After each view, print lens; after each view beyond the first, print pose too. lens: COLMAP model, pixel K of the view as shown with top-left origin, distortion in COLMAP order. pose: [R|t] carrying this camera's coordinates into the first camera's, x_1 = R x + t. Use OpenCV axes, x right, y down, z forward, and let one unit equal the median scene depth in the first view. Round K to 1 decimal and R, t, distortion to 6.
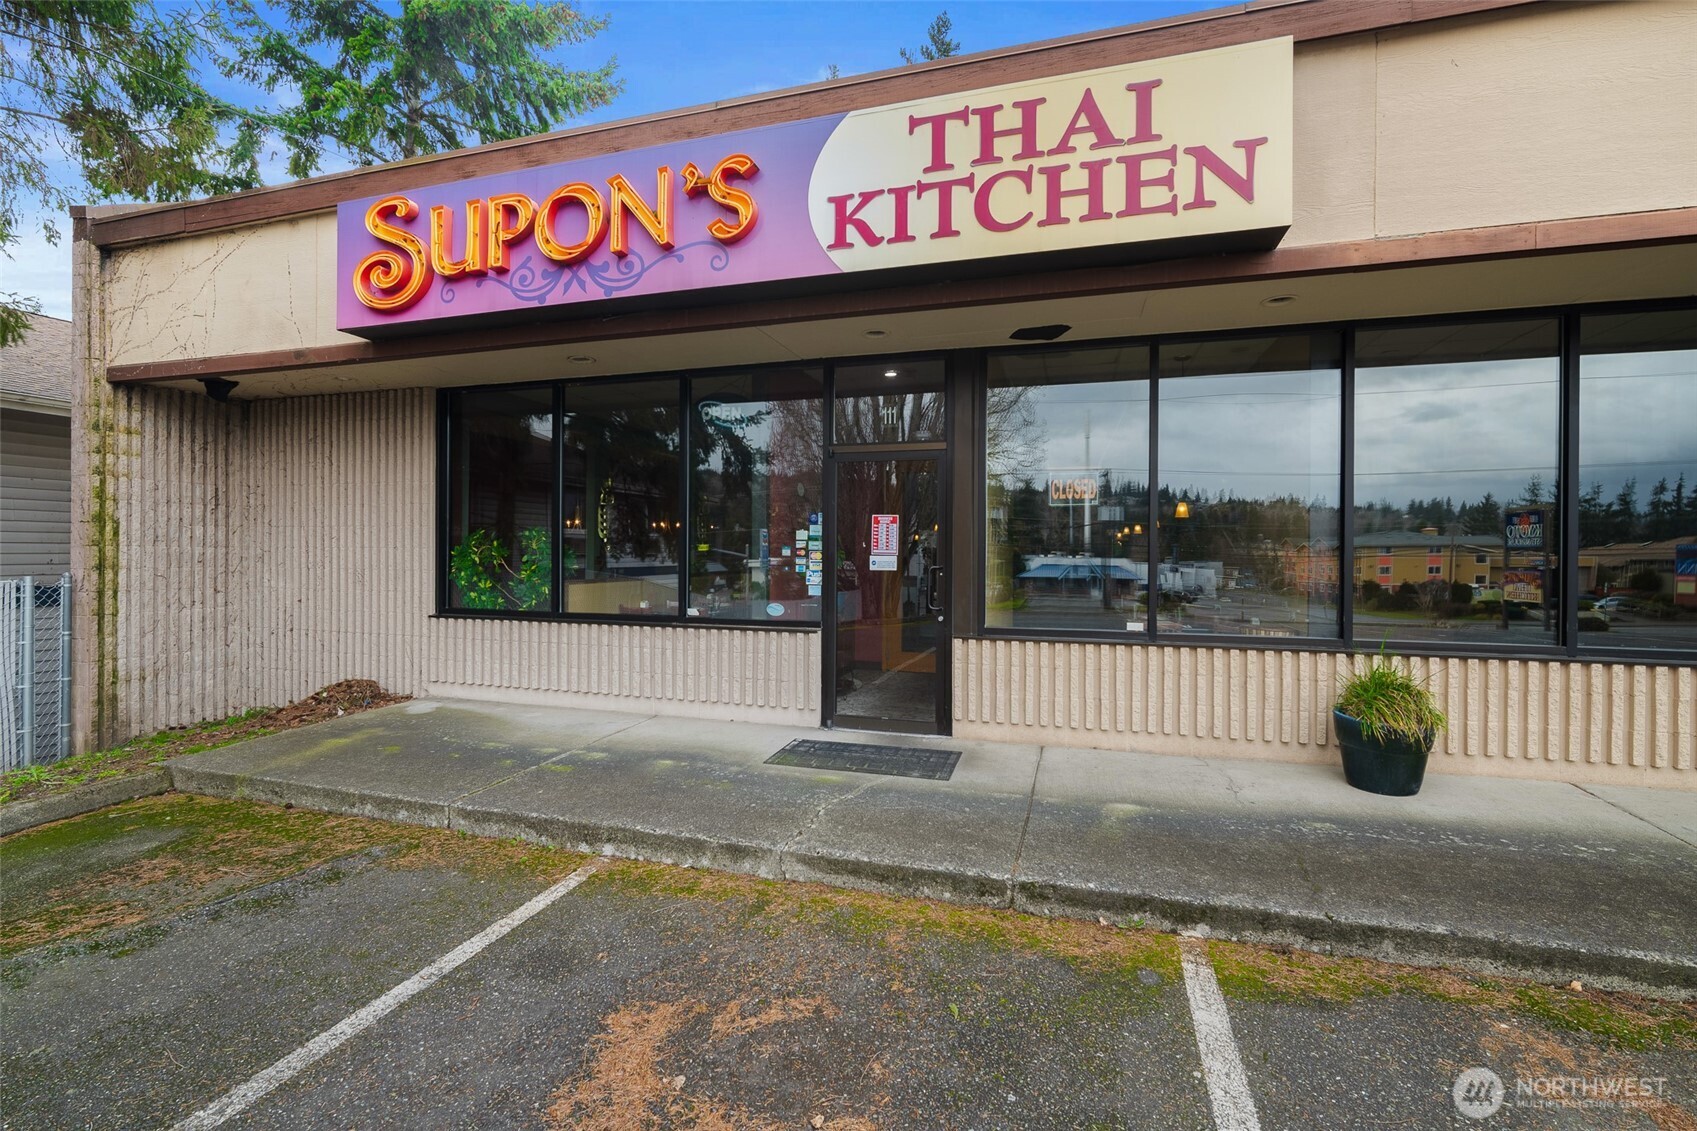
lens RADIAL K [[830.8, 0, 886.4], [0, 830.8, 627.4], [0, 0, 1]] dist [-0.013575, 0.000360]
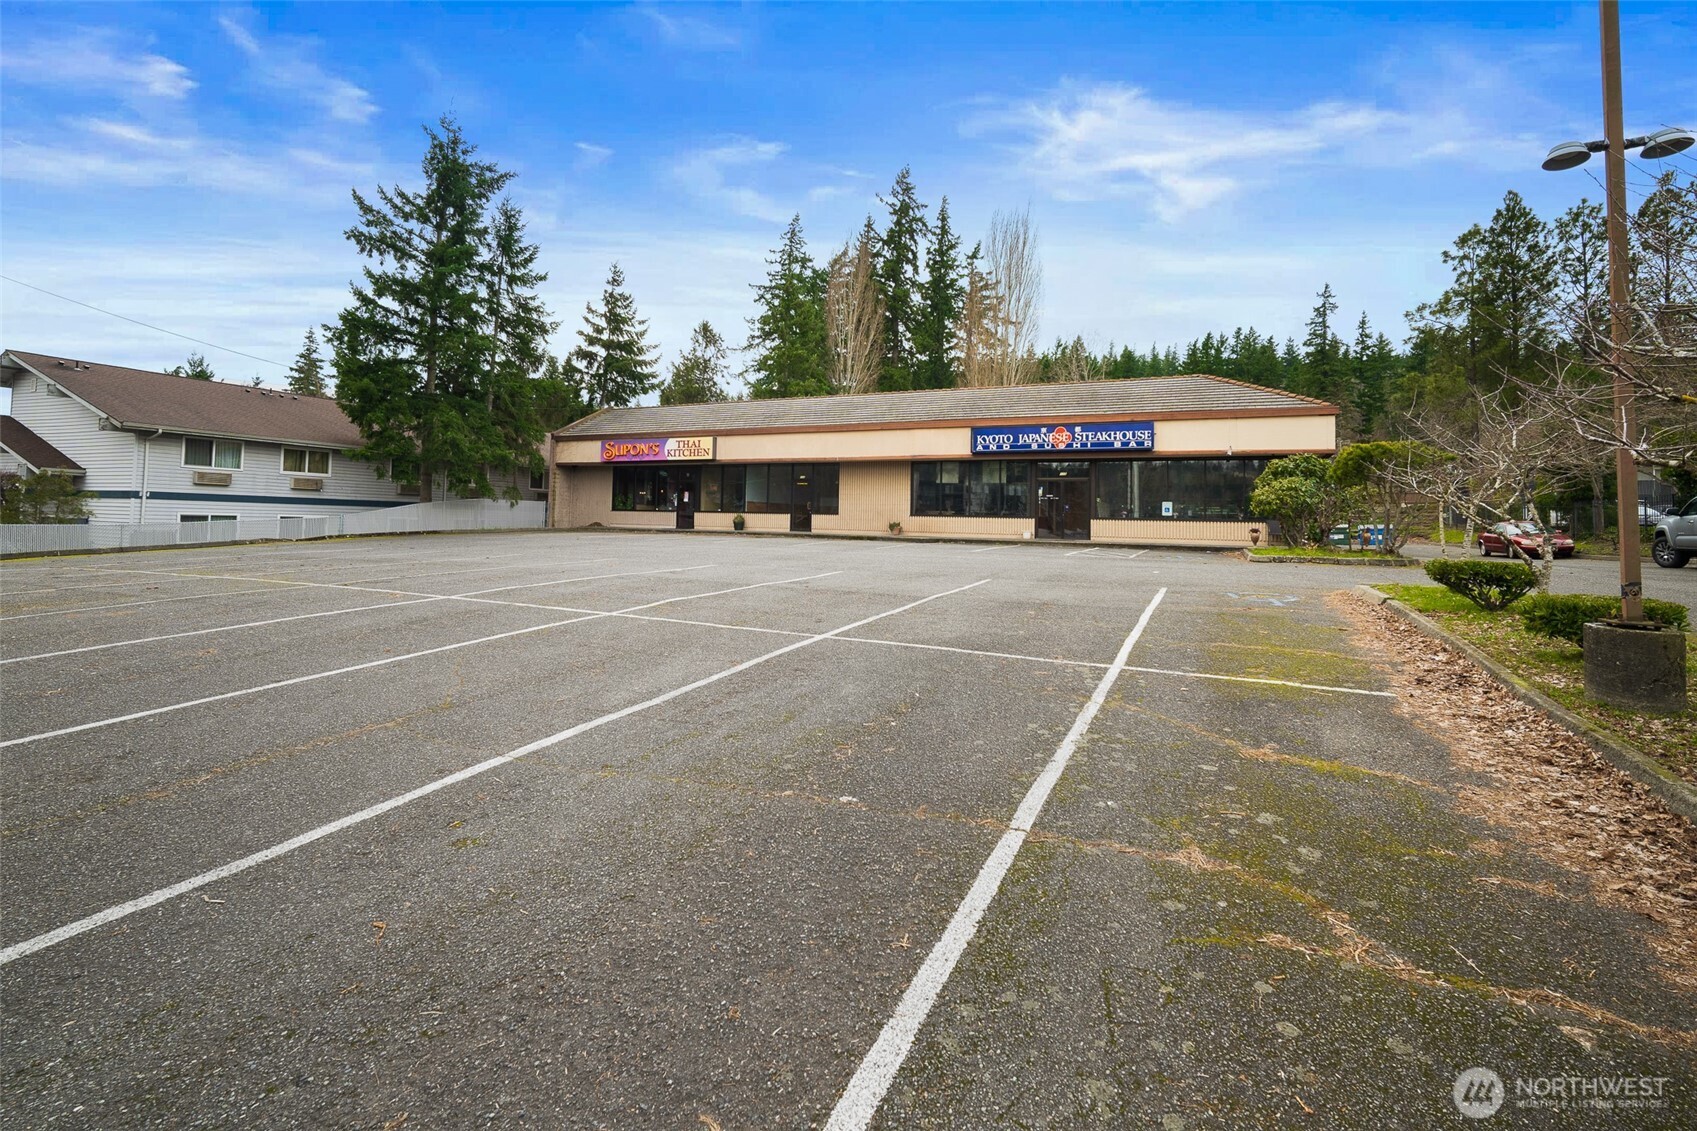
lens RADIAL K [[737.5, 0, 847.5], [0, 737.5, 559.7], [0, 0, 1]] dist [-0.011788, 0.000132]
pose [[0.989792, 0.022321, -0.140761, 2.268770], [-0.027728, 0.998946, -0.036566, 0.610775], [0.139797, 0.040096, 0.989368, -4.825487]]
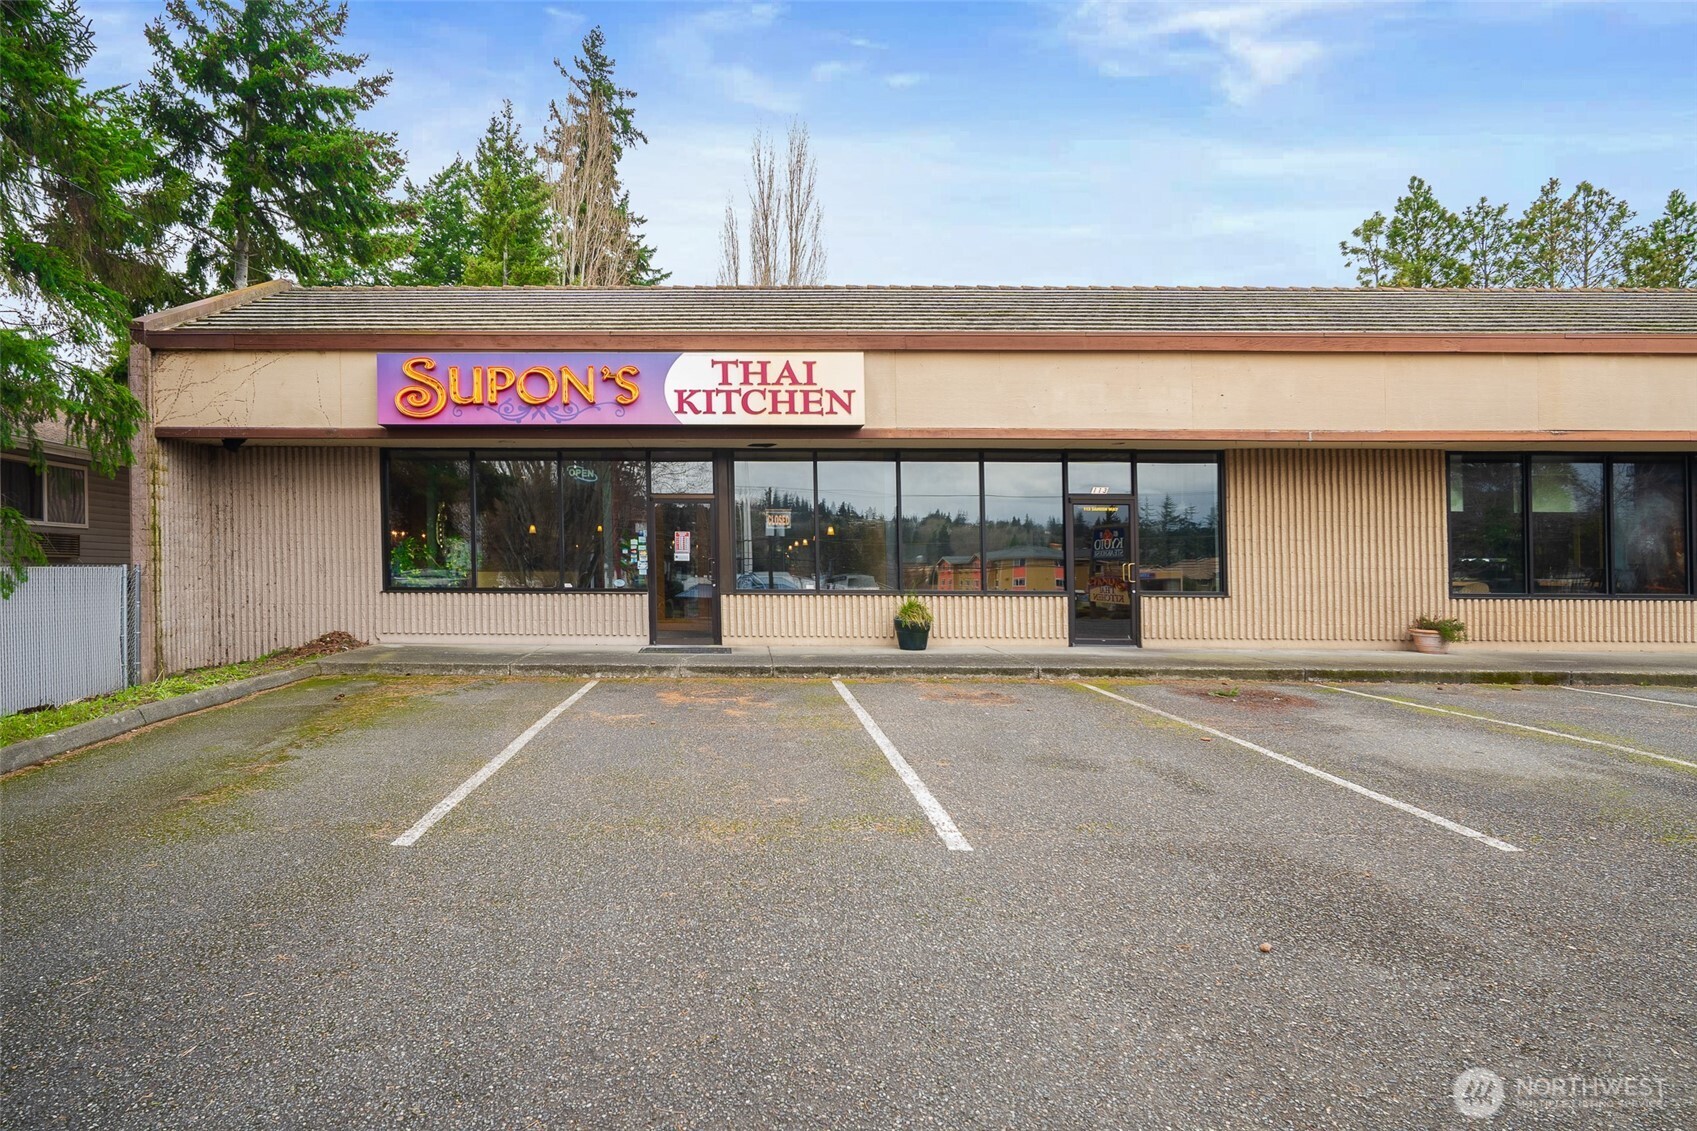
lens RADIAL K [[886.5, 0, 806.6], [0, 886.5, 629.8], [0, 0, 1]] dist [-0.009135, -0.000073]
pose [[0.955169, -0.022144, 0.295232, -0.405310], [0.027603, 0.999516, -0.014335, 0.153334], [-0.294772, 0.021842, 0.955318, -1.235160]]
